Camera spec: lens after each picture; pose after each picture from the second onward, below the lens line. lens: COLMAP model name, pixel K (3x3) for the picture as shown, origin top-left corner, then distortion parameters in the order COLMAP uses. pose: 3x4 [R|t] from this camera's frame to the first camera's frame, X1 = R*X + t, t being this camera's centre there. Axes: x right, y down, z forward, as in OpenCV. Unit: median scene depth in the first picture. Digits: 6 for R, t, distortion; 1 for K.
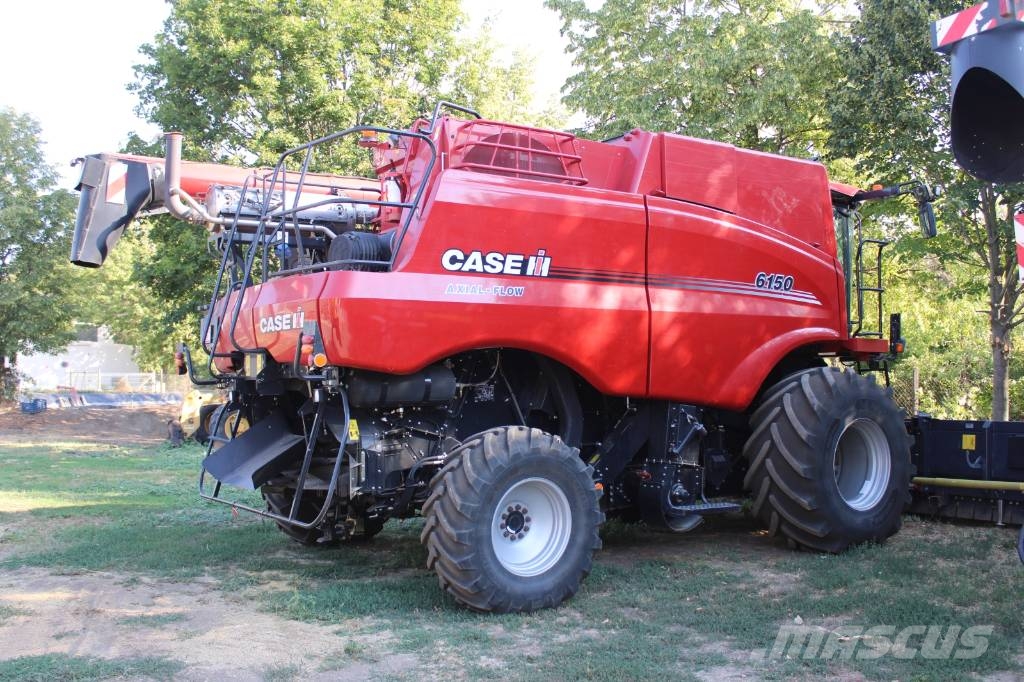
lens RADIAL K [[852.0, 0, 515.4], [0, 852.0, 341.3], [0, 0, 1]] dist [-0.157446, 0.135589]
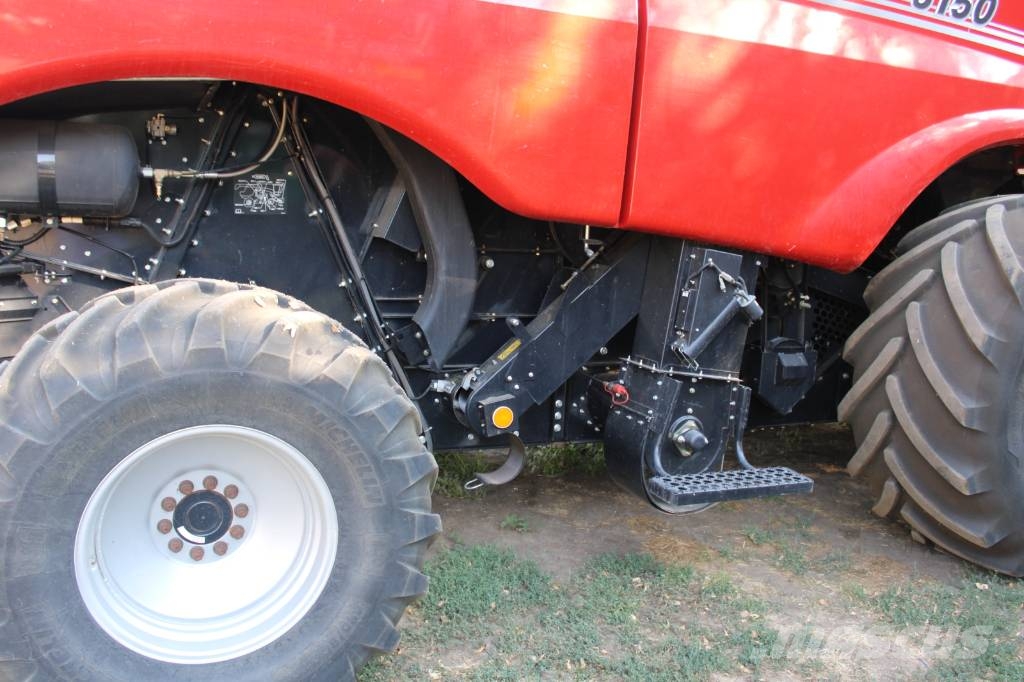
lens RADIAL K [[852.0, 0, 515.4], [0, 852.0, 341.3], [0, 0, 1]] dist [-0.157446, 0.135589]
pose [[0.986829, 0.081356, -0.139819, 0.158183], [-0.050352, 0.975874, 0.212449, 0.031974], [0.153729, -0.202611, 0.967117, 0.528858]]
